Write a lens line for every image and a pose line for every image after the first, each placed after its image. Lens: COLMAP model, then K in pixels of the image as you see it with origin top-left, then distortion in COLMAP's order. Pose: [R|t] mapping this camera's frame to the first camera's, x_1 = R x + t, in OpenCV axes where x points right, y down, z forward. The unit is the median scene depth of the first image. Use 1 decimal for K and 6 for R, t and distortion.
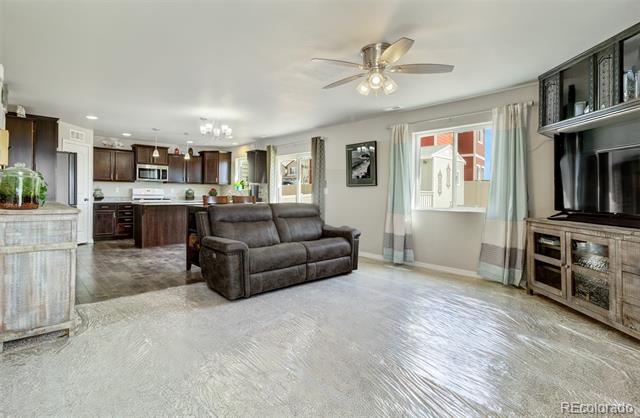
lens RADIAL K [[319.8, 0, 317.5], [0, 319.8, 192.6], [0, 0, 1]] dist [-0.002378, -0.000361]
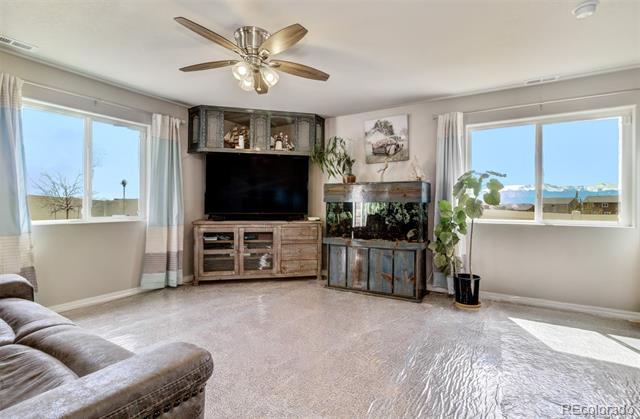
lens RADIAL K [[301.7, 0, 324.8], [0, 301.7, 206.9], [0, 0, 1]] dist [0.002814, 0.000322]
pose [[-0.249326, -0.013246, 0.968329, -0.543705], [-0.013856, 0.999853, 0.010109, 0.007418], [-0.968320, -0.010897, -0.249473, 0.832347]]
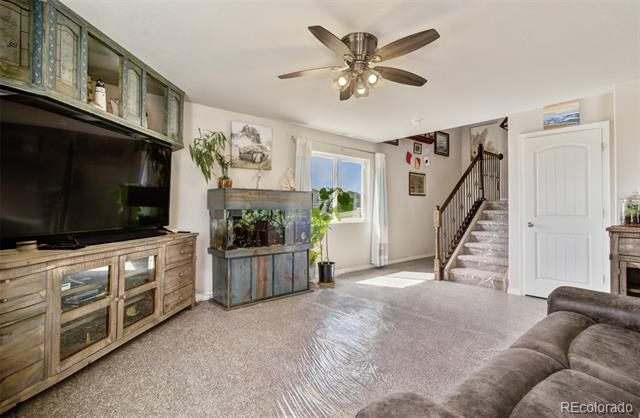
lens RADIAL K [[301.7, 0, 324.8], [0, 301.7, 206.4], [0, 0, 1]] dist [0.002814, 0.000322]
pose [[-0.996680, -0.011328, 0.080629, 0.169204], [-0.012277, 0.999861, -0.011288, -0.000648], [-0.080489, -0.012240, -0.996680, 1.477900]]
